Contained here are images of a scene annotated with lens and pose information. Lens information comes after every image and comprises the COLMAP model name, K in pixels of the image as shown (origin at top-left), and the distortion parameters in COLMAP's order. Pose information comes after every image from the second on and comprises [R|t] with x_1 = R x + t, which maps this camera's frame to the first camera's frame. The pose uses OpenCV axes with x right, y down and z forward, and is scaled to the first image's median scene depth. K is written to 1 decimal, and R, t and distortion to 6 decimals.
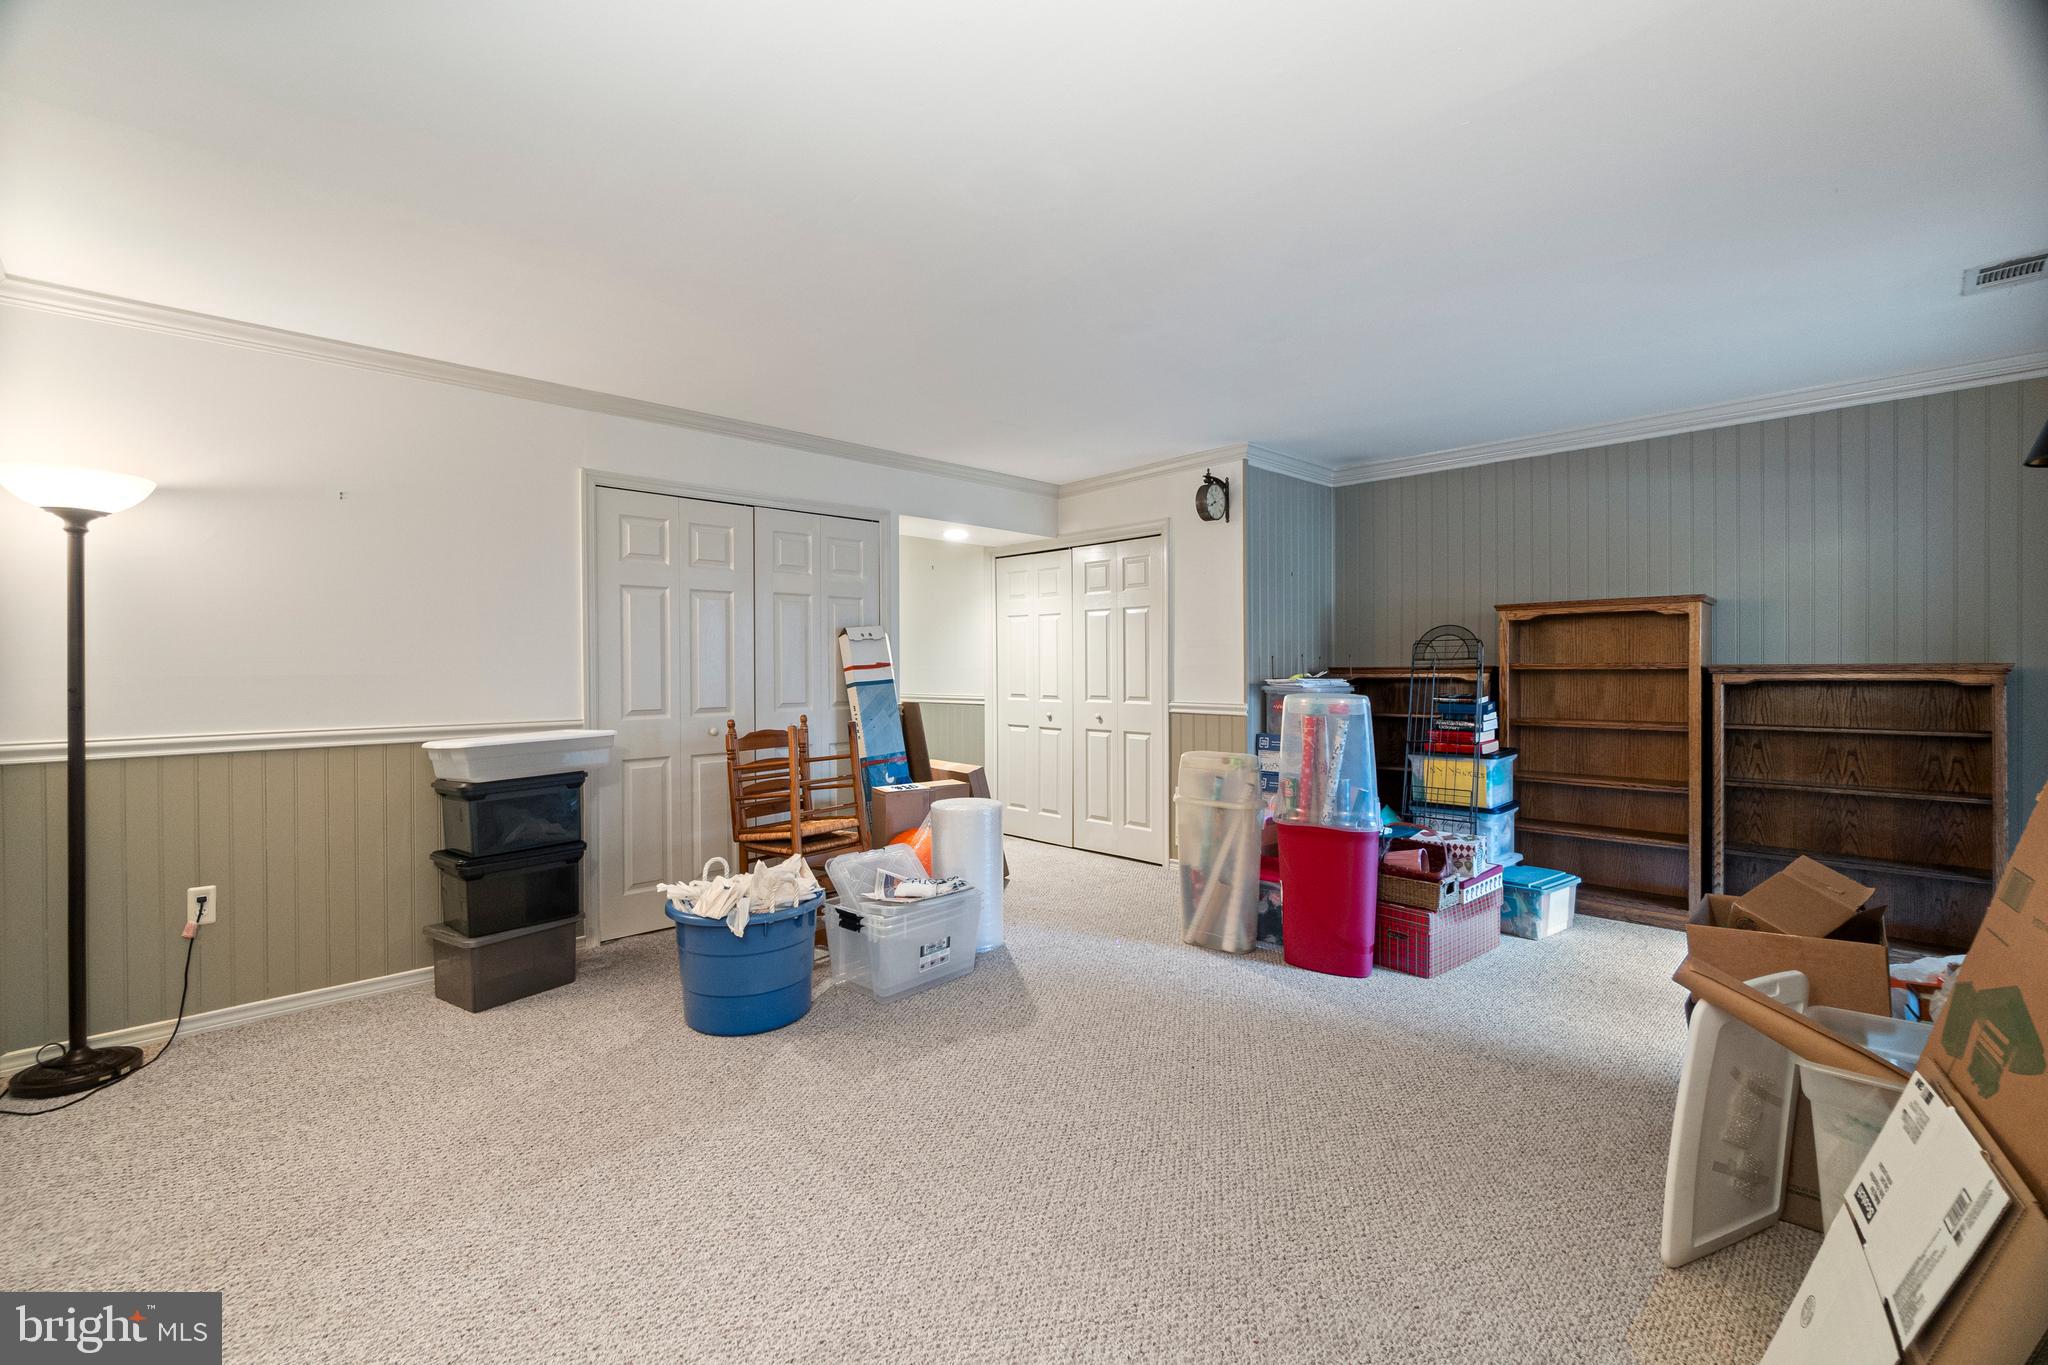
lens RADIAL K [[890.7, 0, 1023.0], [0, 890.7, 679.6], [0, 0, 1]] dist [-0.006832, 0.001895]
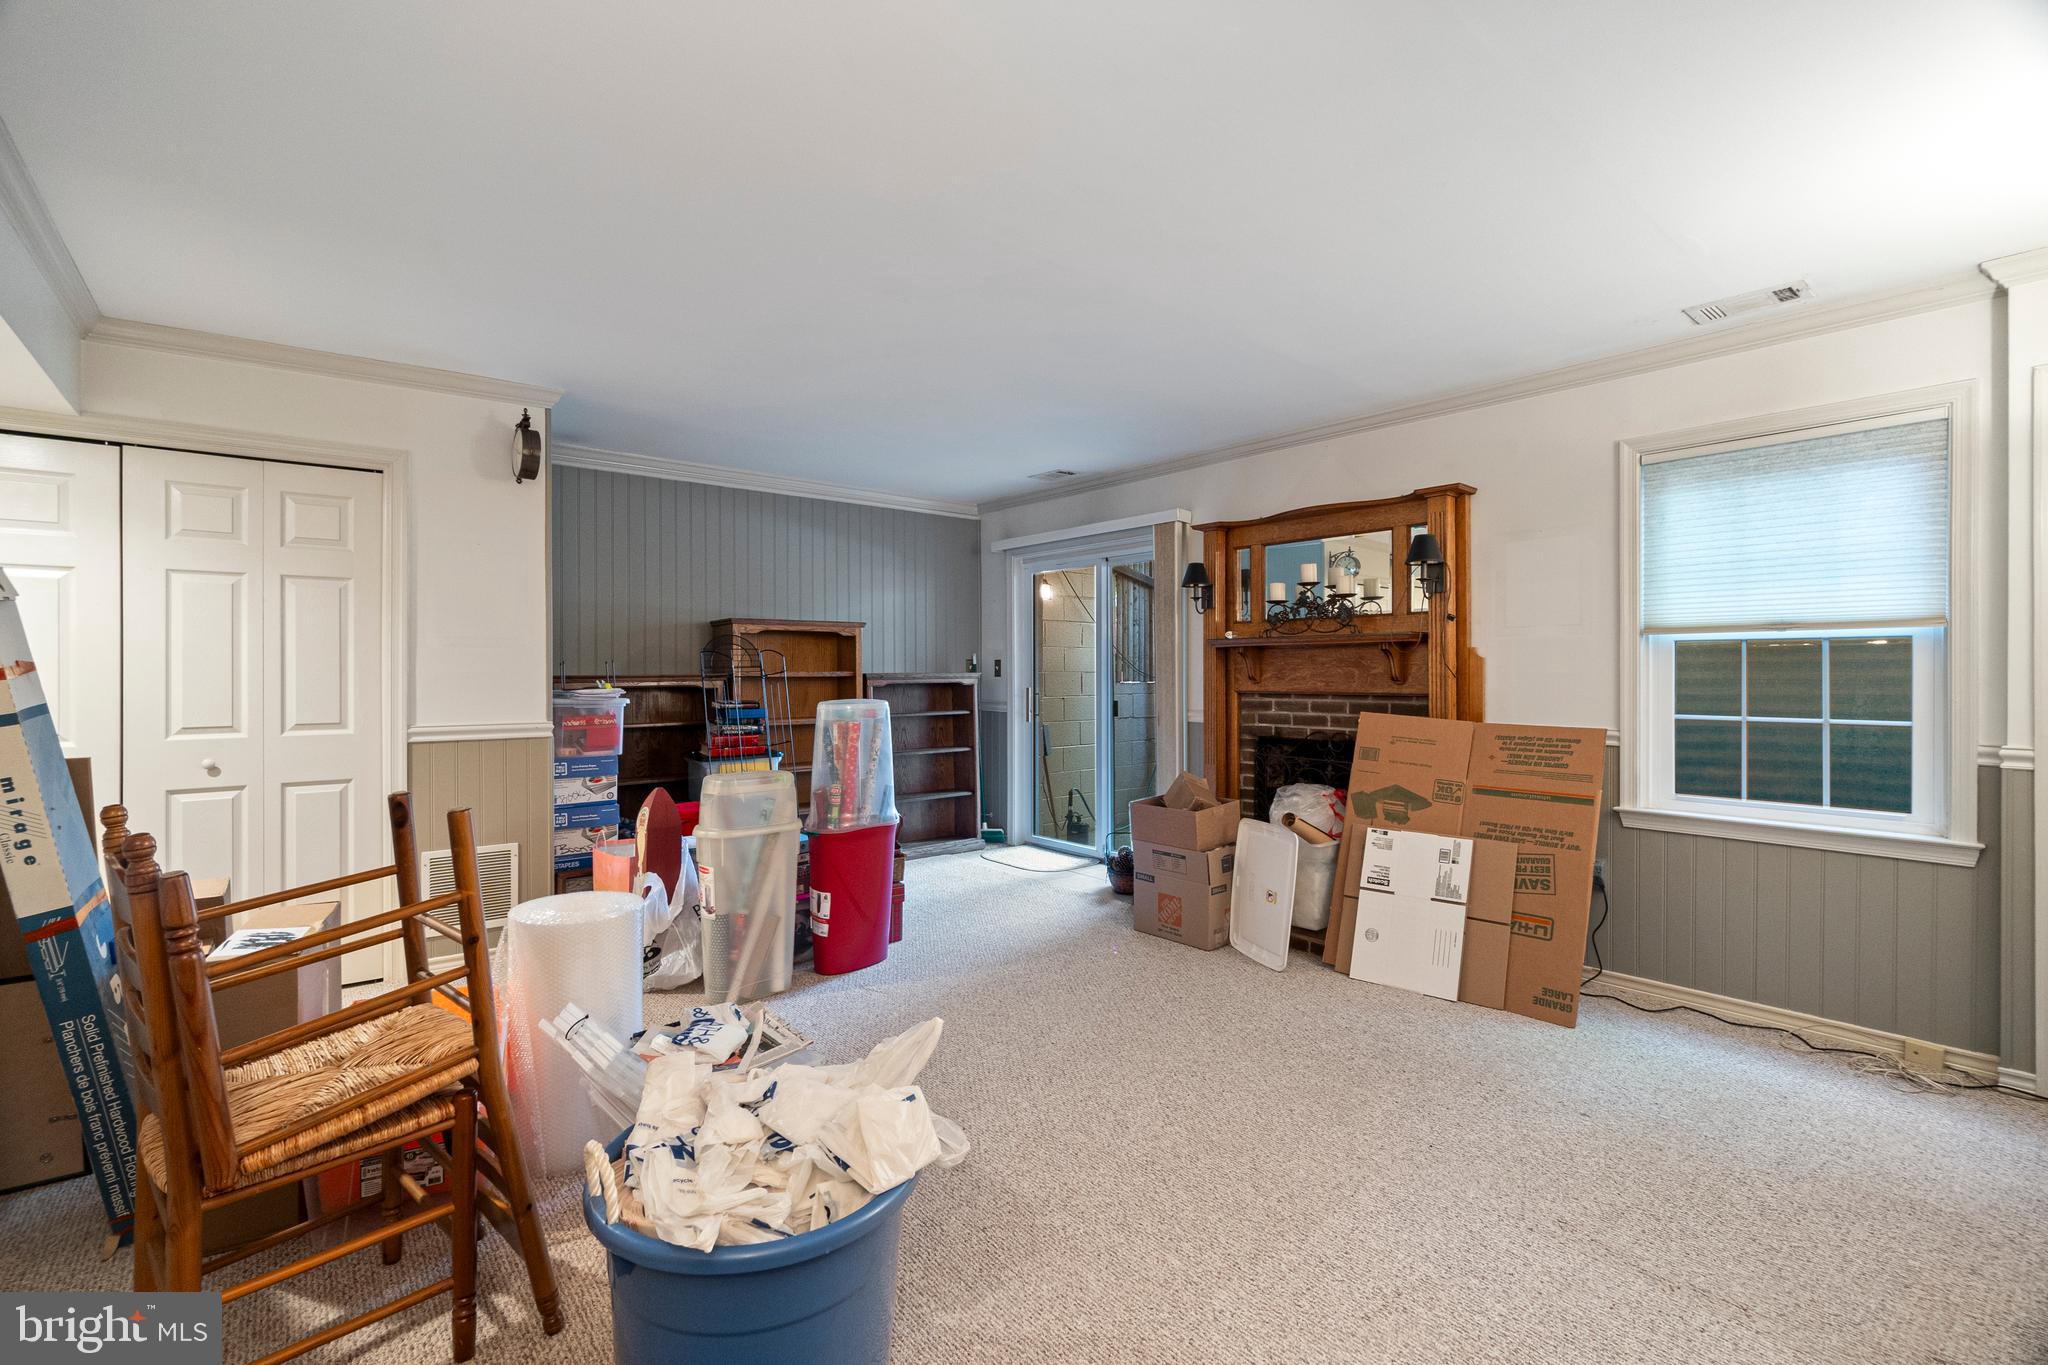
lens RADIAL K [[890.7, 0, 1022.4], [0, 890.7, 674.9], [0, 0, 1]] dist [-0.006832, 0.001895]
pose [[0.080020, 0.004086, 0.996785, -0.593930], [0.019249, 0.999799, -0.005644, -0.001791], [-0.996607, 0.019639, 0.079925, 0.633728]]
